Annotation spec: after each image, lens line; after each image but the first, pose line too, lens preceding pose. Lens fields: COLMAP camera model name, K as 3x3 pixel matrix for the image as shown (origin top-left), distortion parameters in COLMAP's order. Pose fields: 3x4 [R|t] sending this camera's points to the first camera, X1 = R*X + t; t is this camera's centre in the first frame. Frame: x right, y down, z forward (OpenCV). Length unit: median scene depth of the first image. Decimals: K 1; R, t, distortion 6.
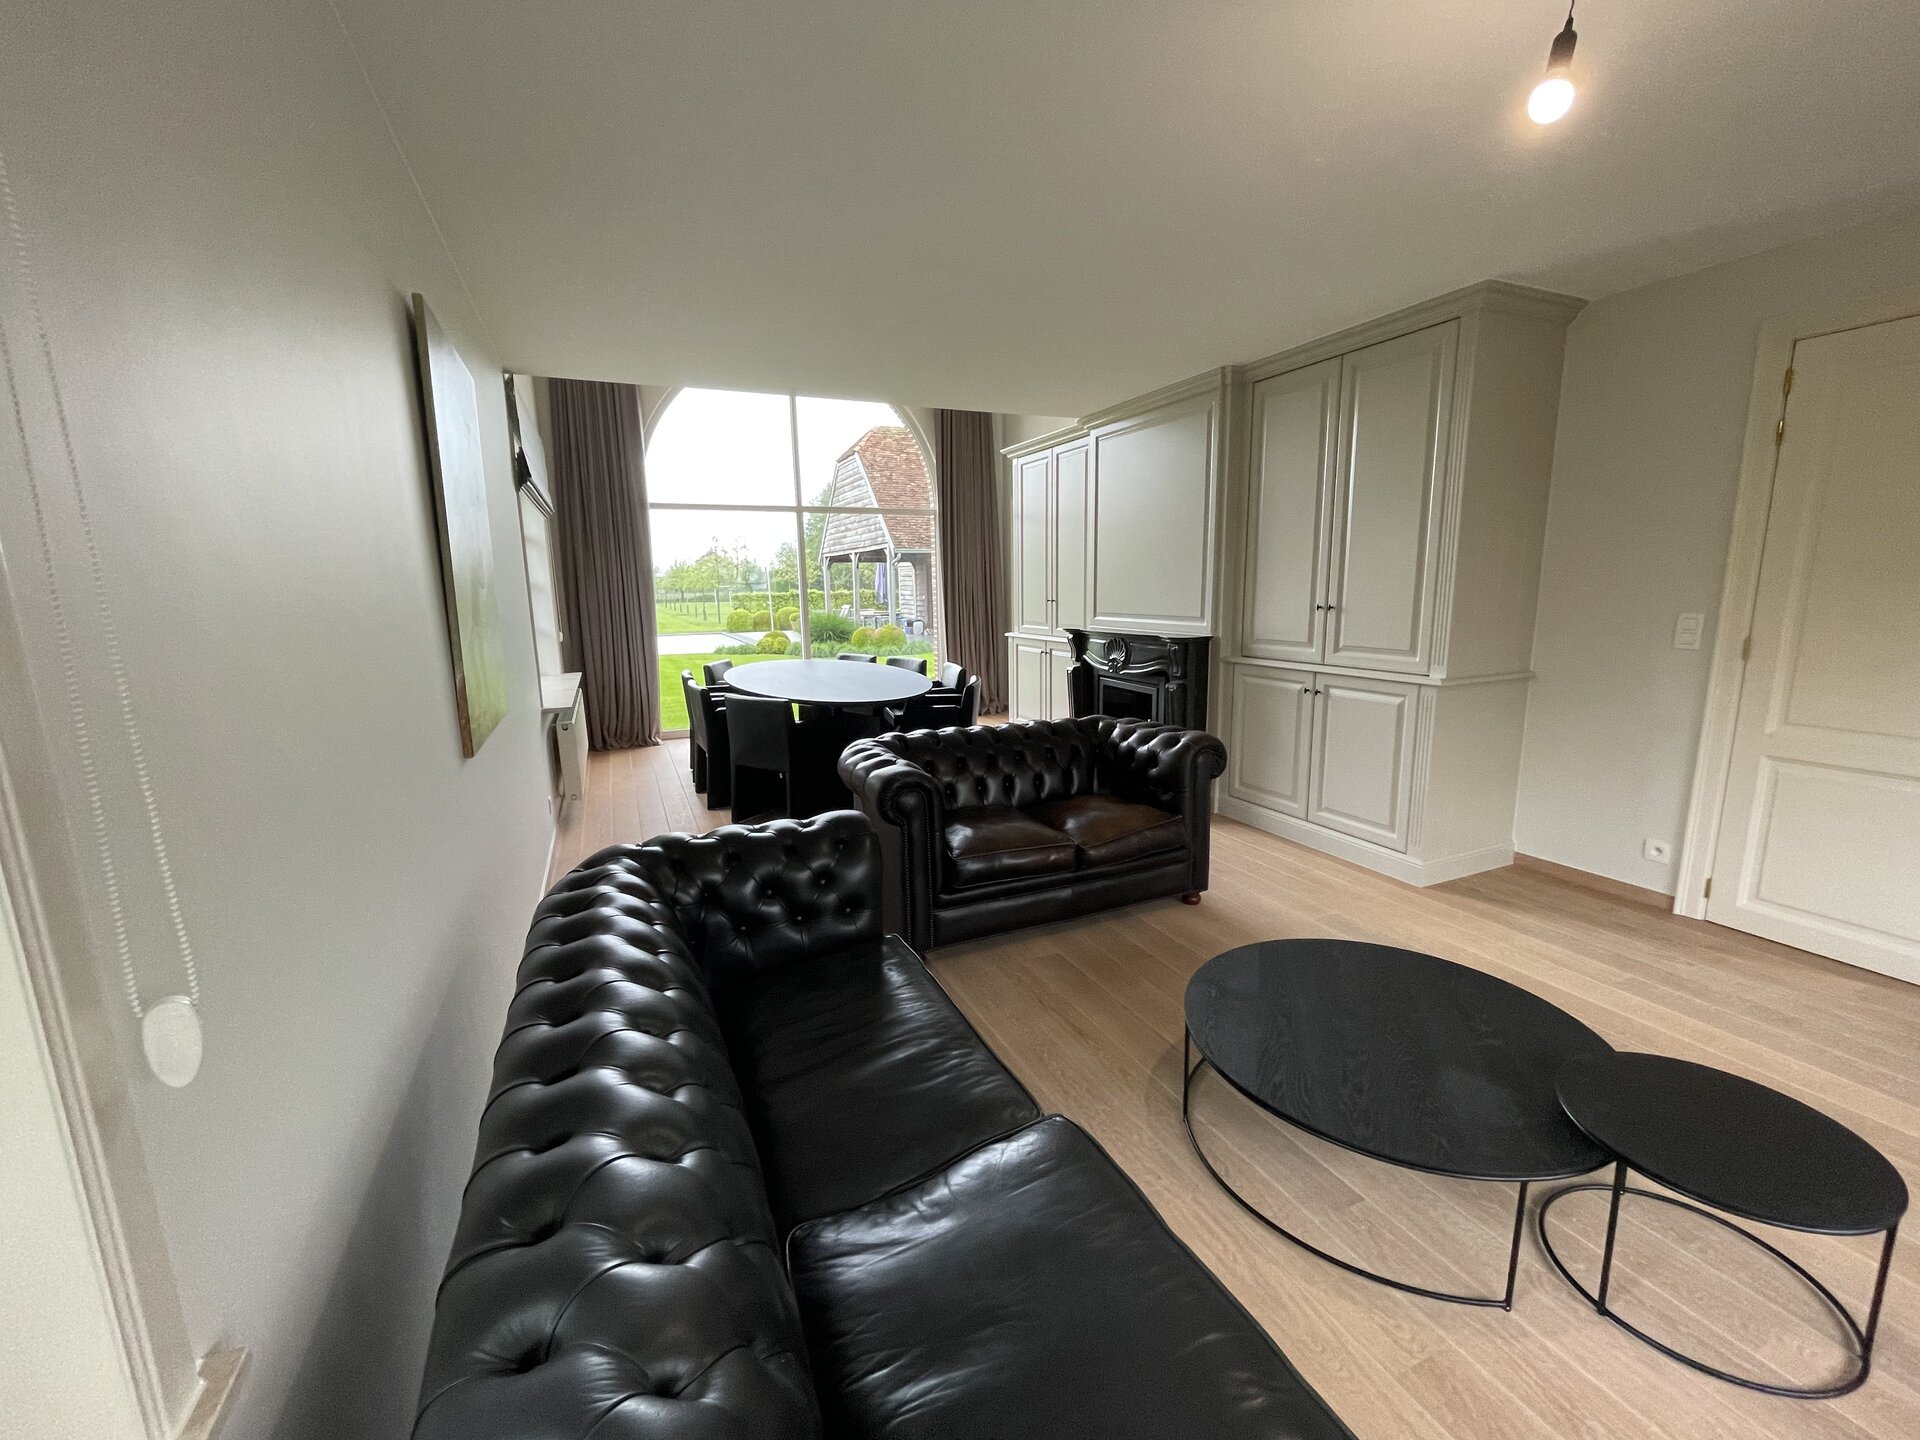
lens RADIAL K [[777.8, 0, 957.6], [0, 777.8, 722.2], [0, 0, 1]] dist [-0.002516, -0.000063]
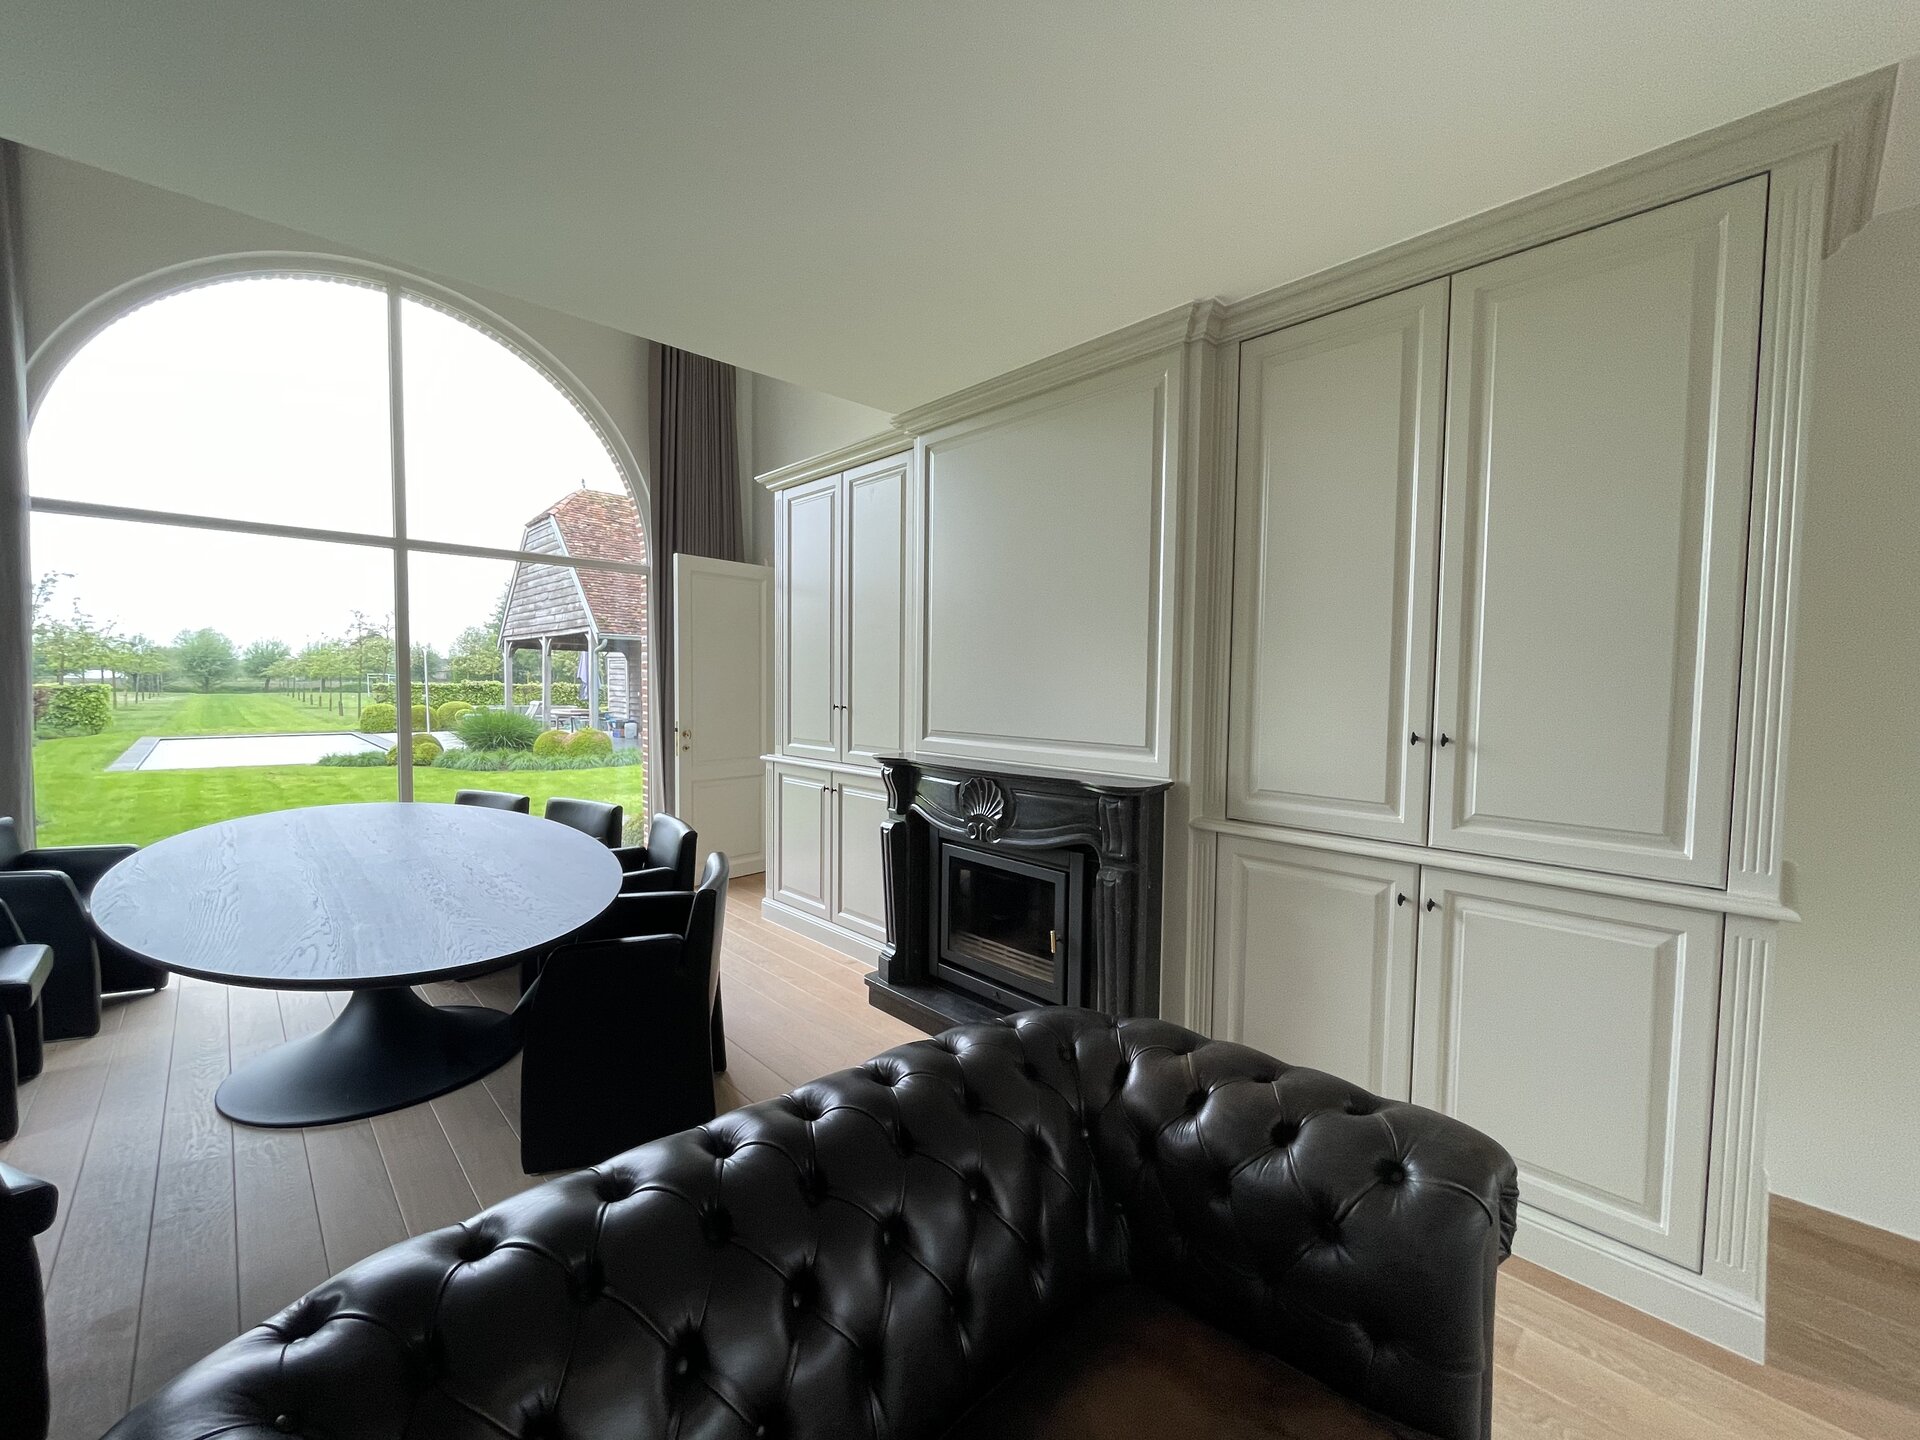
lens RADIAL K [[777.8, 0, 957.6], [0, 777.8, 722.2], [0, 0, 1]] dist [-0.002516, -0.000063]
pose [[0.942093, 0.013483, 0.335080, -0.000441], [0.029291, 0.992064, -0.122273, -0.067163], [-0.334069, 0.125008, 0.934222, 0.397041]]
